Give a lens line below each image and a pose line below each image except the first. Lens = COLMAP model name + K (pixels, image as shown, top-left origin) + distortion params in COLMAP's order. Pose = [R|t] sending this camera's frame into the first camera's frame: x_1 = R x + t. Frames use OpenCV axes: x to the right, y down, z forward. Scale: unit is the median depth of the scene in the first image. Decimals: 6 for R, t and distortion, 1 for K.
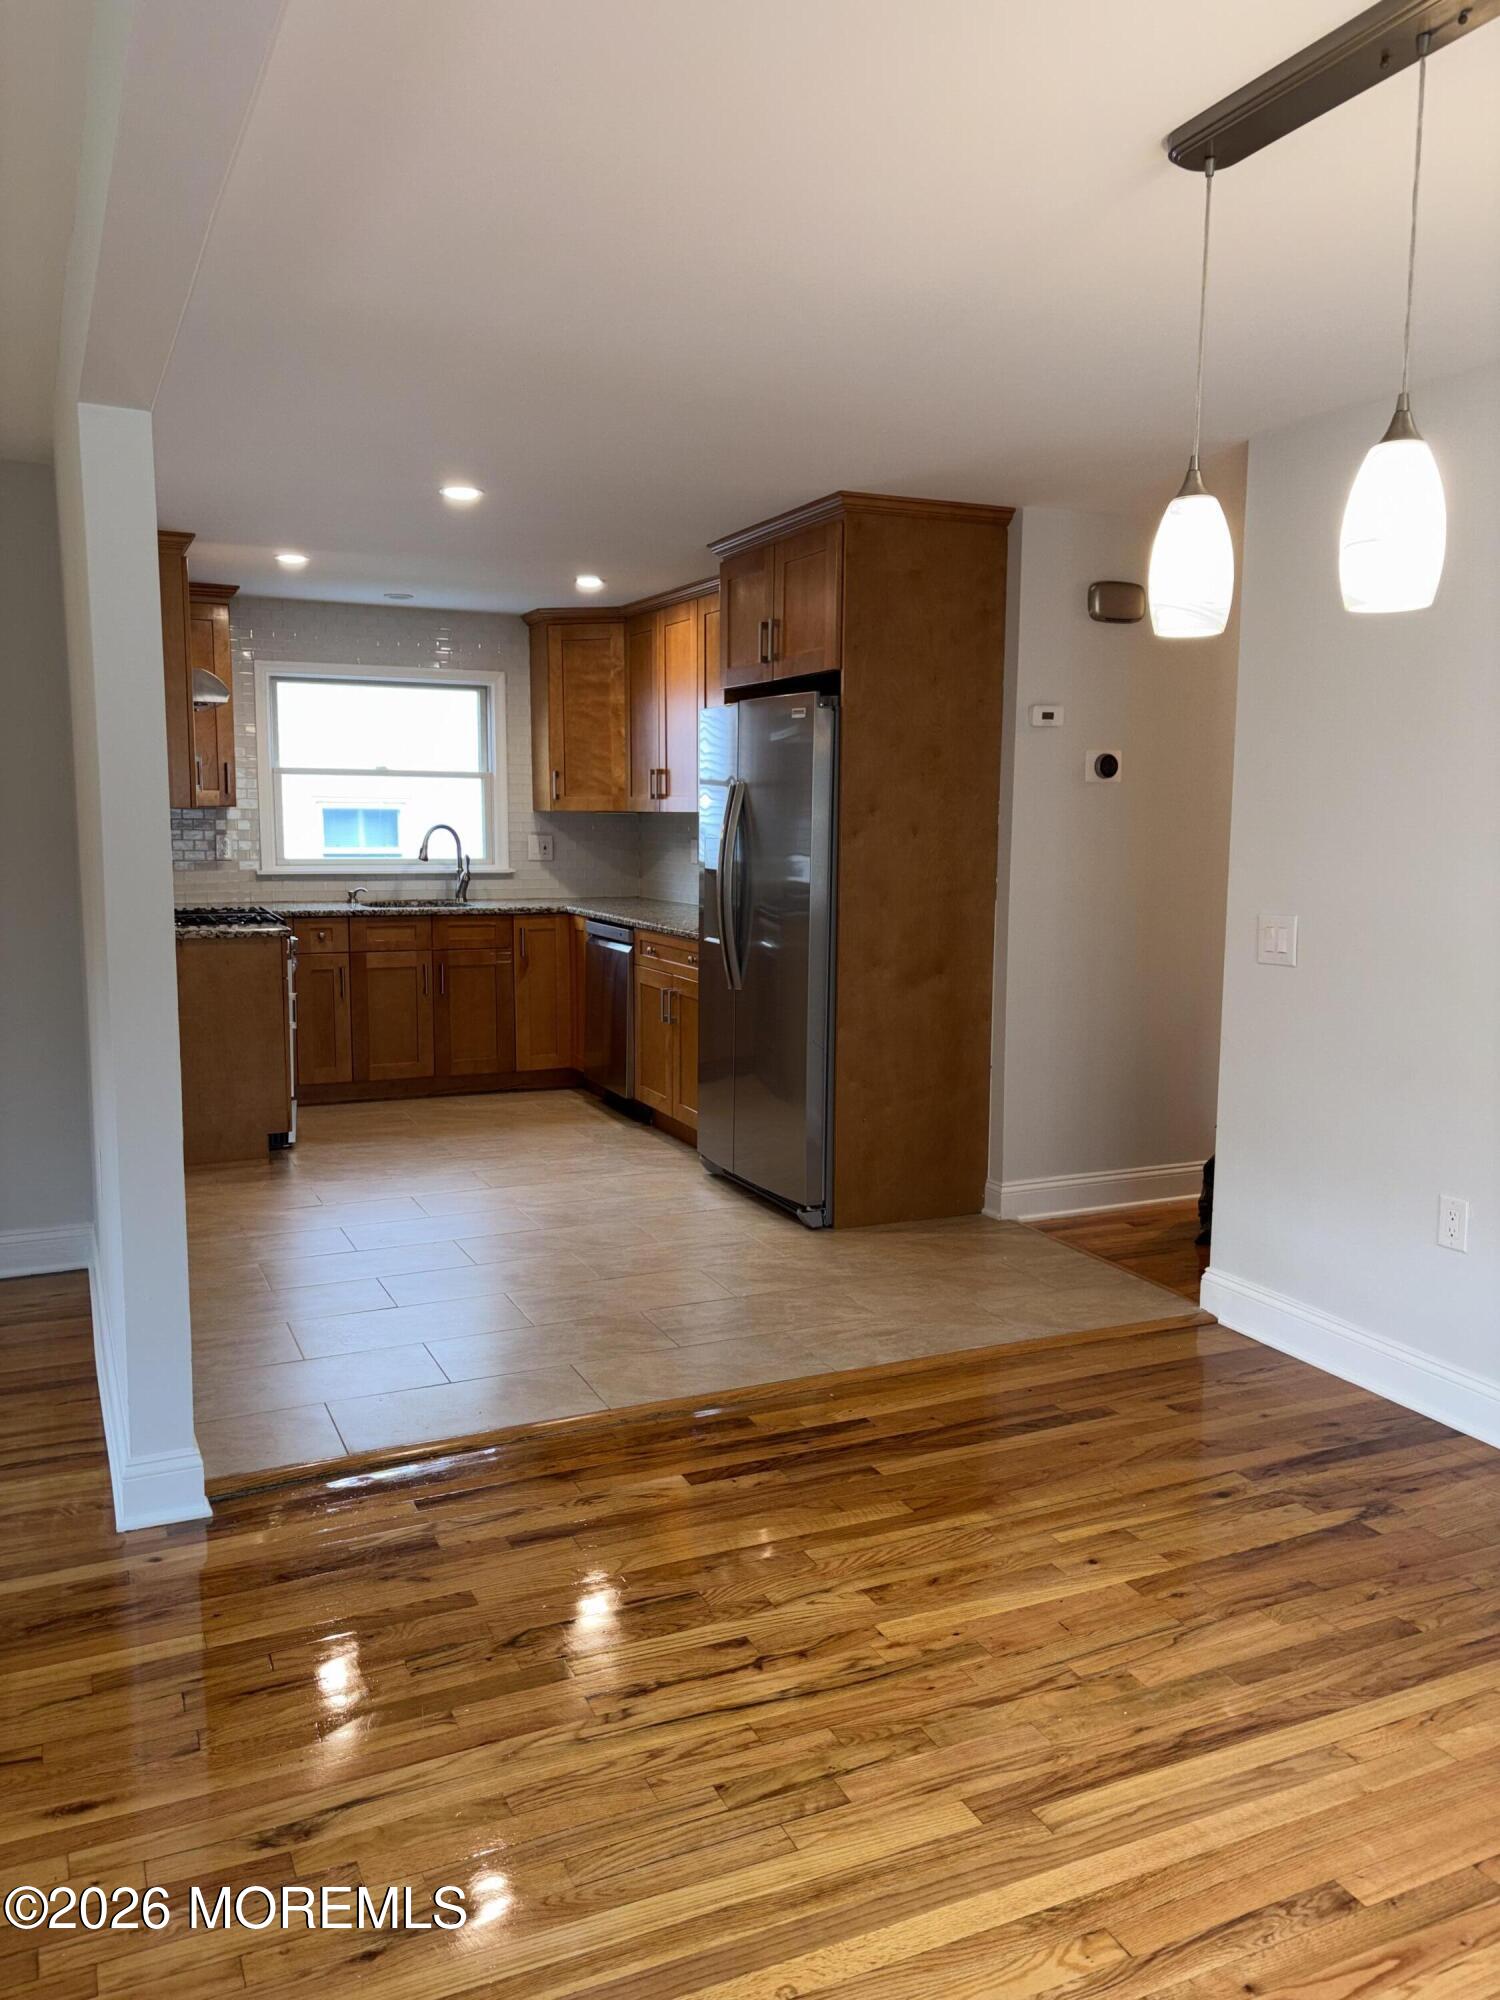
lens RADIAL K [[1520.0, 0, 750.0], [0, 1520.0, 1000.0], [0, 0, 1]] dist [0.057383, -0.089922]
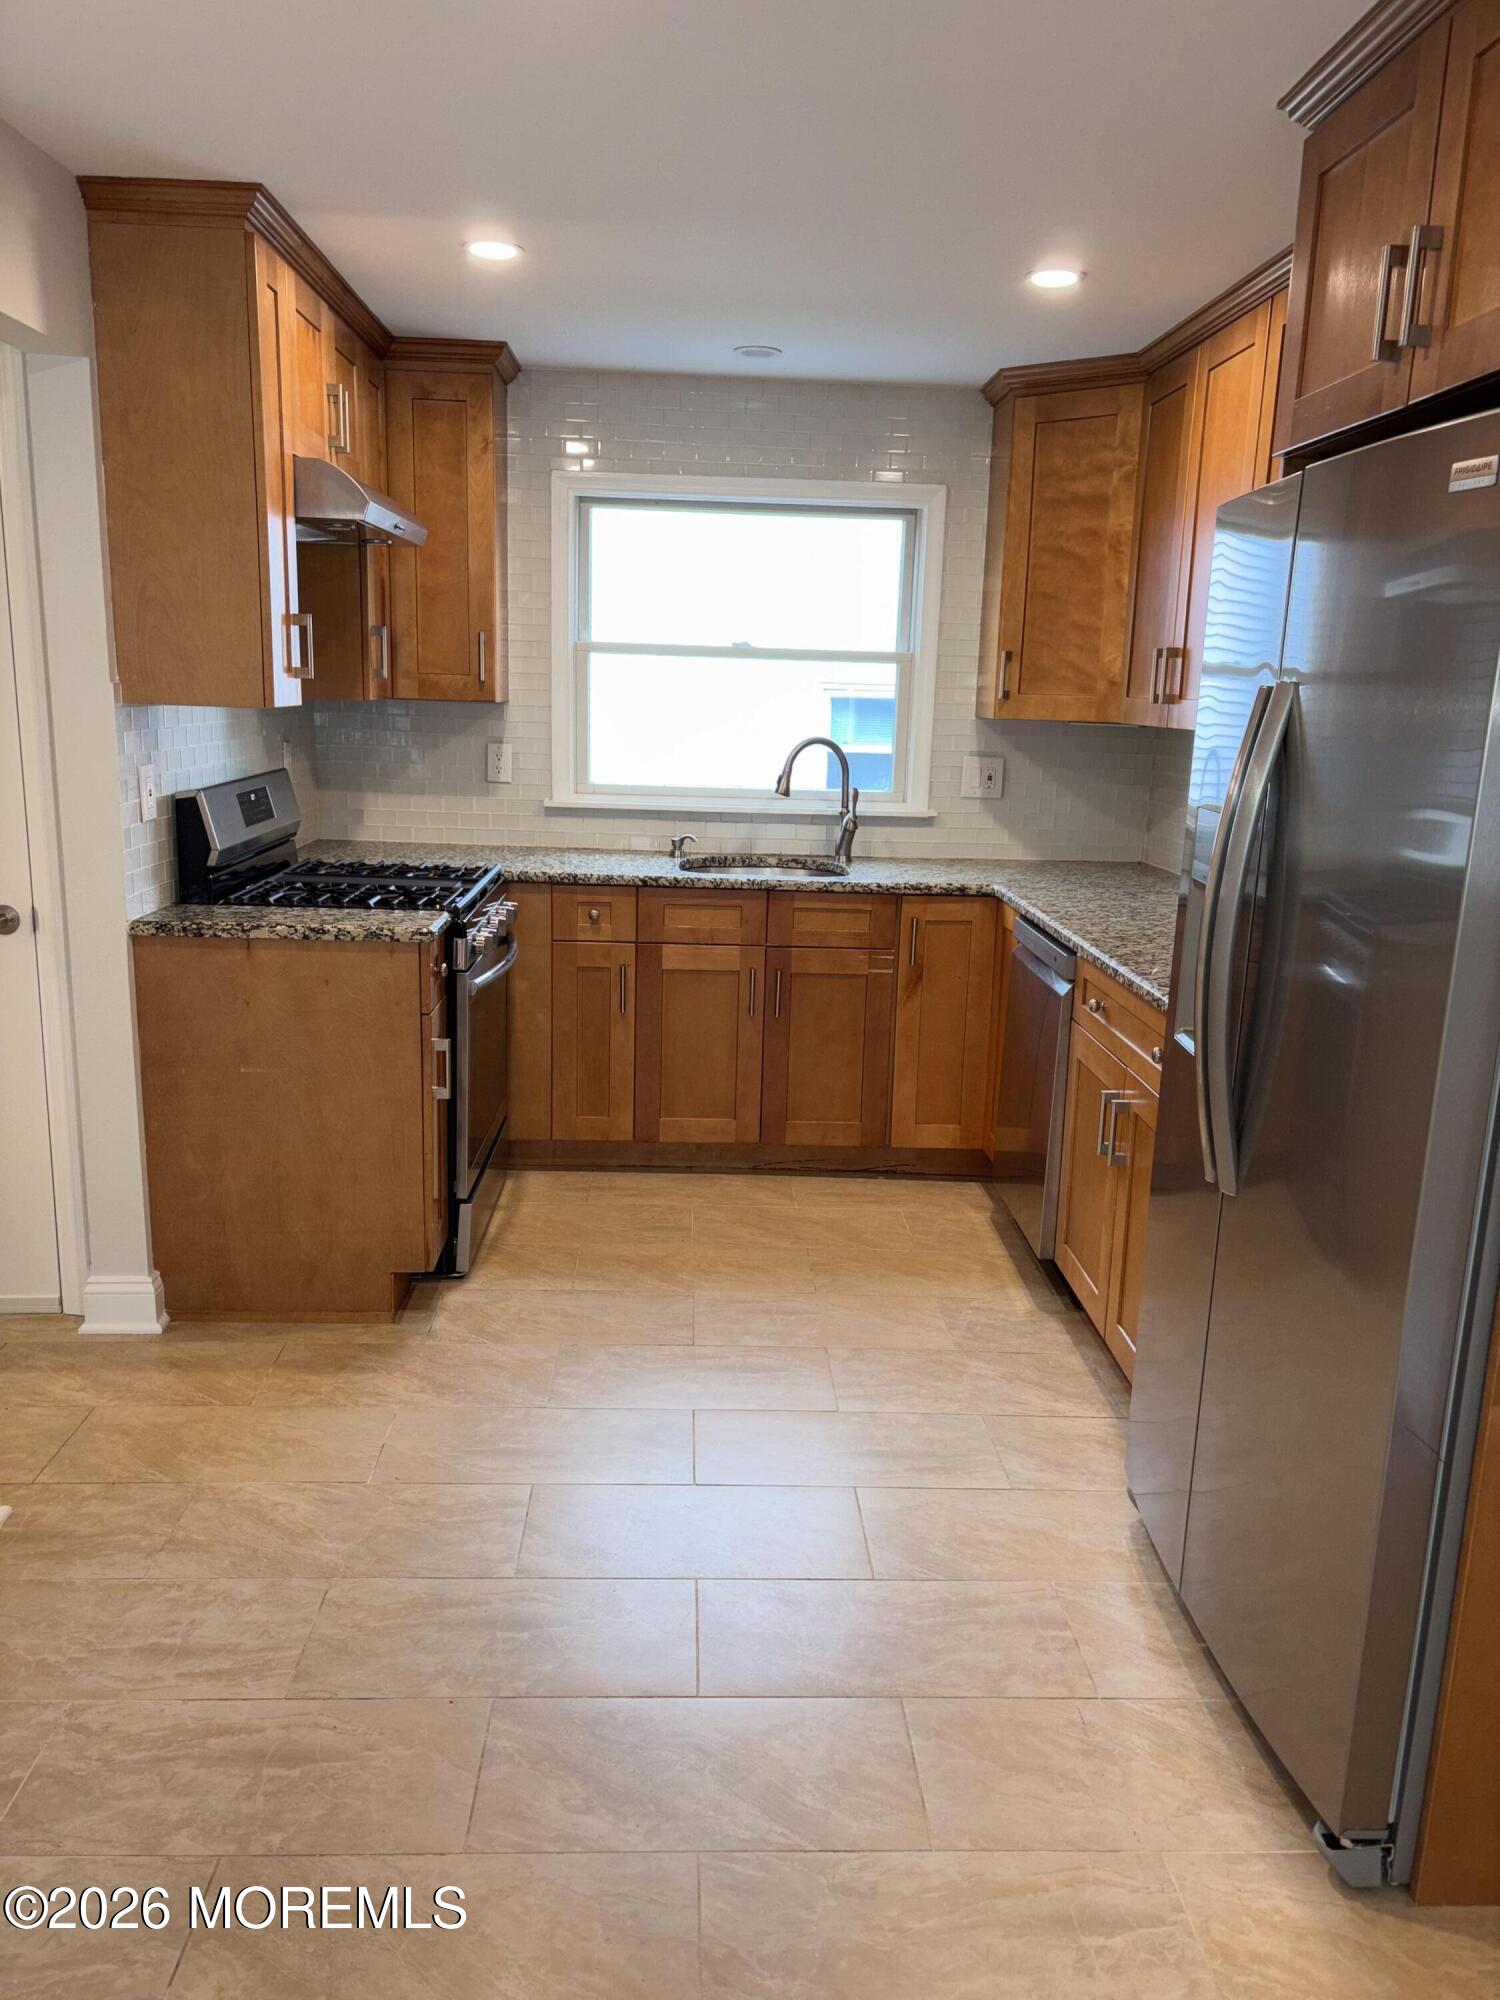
lens RADIAL K [[1537.1, 0, 750.6], [0, 1537.1, 1054.5], [0, 0, 1]] dist [0.062194, -0.124979]
pose [[0.928742, 0.103867, -0.355880, 0.011769], [-0.067034, 0.991177, 0.114344, -0.058126], [0.364617, -0.082340, 0.927510, 0.403144]]
